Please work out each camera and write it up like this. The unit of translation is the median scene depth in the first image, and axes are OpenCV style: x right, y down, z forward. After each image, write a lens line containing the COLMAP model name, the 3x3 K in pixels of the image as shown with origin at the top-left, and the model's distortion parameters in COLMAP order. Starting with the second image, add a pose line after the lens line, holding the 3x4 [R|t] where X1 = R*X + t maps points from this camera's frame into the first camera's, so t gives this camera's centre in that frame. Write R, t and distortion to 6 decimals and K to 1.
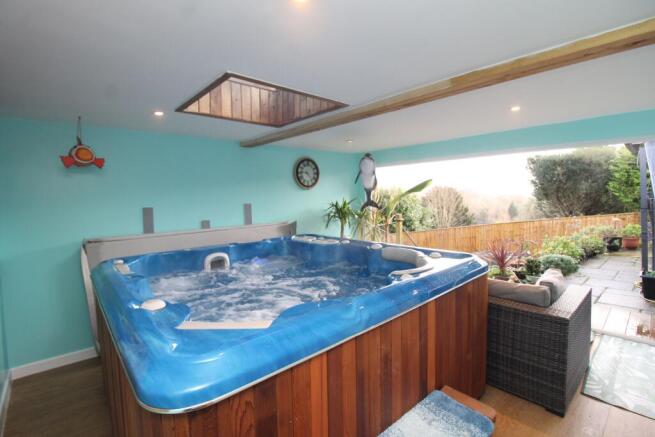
lens RADIAL K [[303.0, 0, 328.8], [0, 303.0, 217.8], [0, 0, 1]] dist [-0.004466, -0.000861]
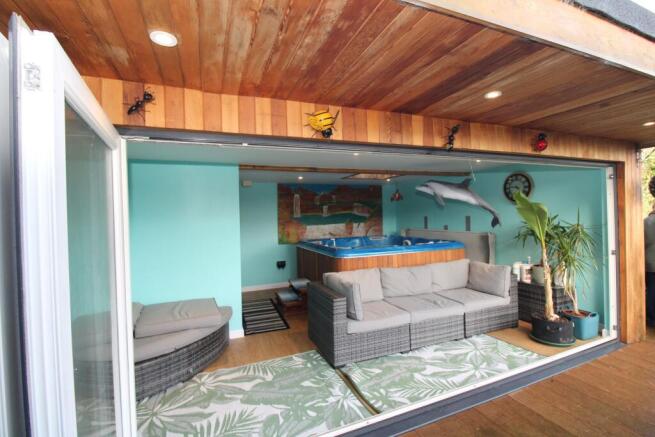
lens RADIAL K [[303.0, 0, 330.3], [0, 303.0, 217.3], [0, 0, 1]] dist [-0.004466, -0.000861]
pose [[-0.345091, 0.039734, -0.937728, 1.579724], [-0.036150, 0.997799, 0.055583, -0.118515], [0.937873, 0.053080, -0.342895, 1.109940]]
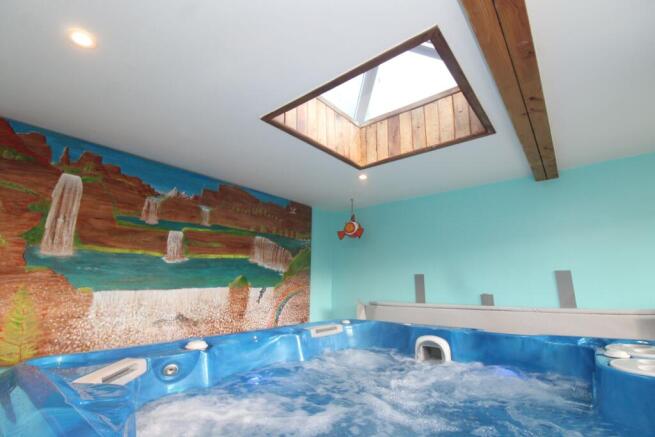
lens RADIAL K [[303.0, 0, 328.1], [0, 303.0, 214.5], [0, 0, 1]] dist [-0.004466, -0.000861]
pose [[0.147312, -0.203154, -0.968002, 0.306498], [-0.078578, 0.973182, -0.216200, 0.011149], [0.985964, 0.107912, 0.127398, 0.585536]]
